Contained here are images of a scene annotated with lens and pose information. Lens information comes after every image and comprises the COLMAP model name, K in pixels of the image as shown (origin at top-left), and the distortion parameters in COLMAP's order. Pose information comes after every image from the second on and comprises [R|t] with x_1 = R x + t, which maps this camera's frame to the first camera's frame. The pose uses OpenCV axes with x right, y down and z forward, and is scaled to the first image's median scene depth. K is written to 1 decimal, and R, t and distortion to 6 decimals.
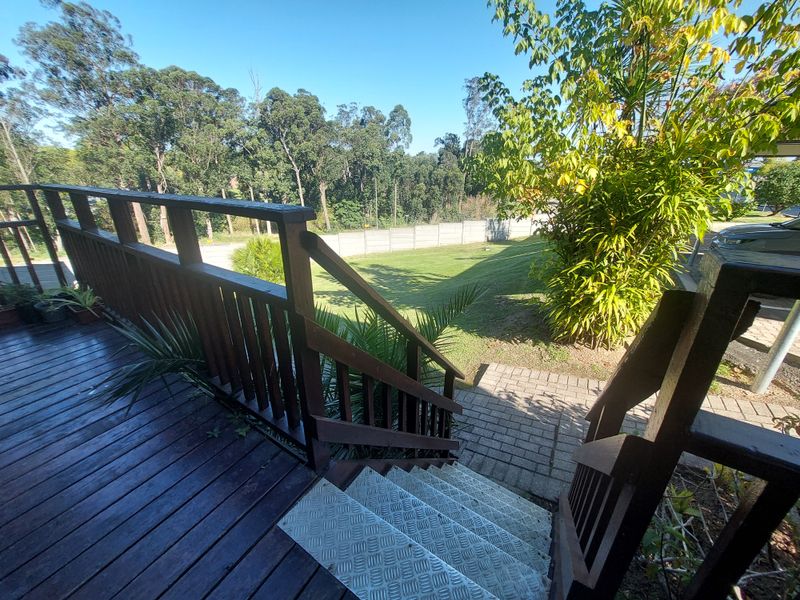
lens RADIAL K [[320.6, 0, 400.0], [0, 320.6, 300.0], [0, 0, 1]] dist [-0.017856, 0.000003]
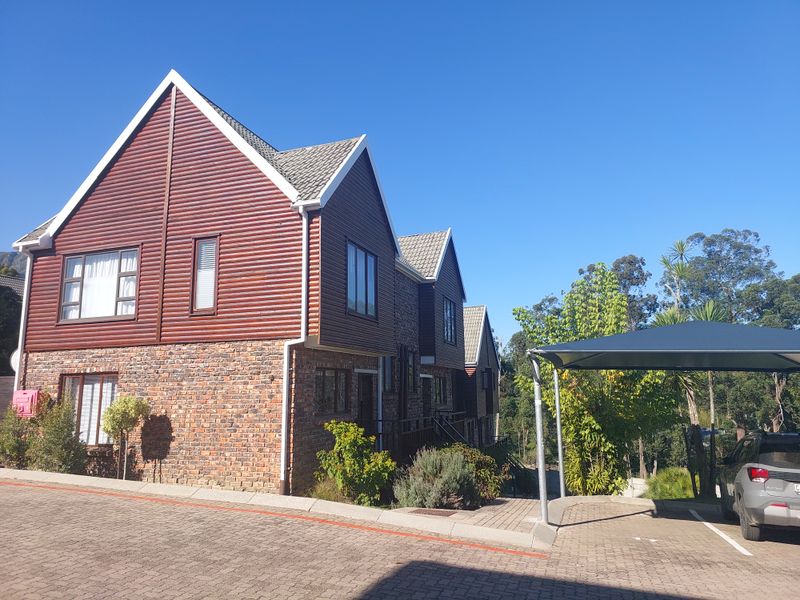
lens RADIAL K [[546.6, 0, 400.0], [0, 546.6, 300.0], [0, 0, 1]] dist [0.091392, -0.101687]
pose [[0.250393, -0.167764, -0.953498, 0.217065], [-0.359653, 0.898274, -0.252494, 0.016591], [0.898862, 0.406151, 0.164585, -0.061272]]
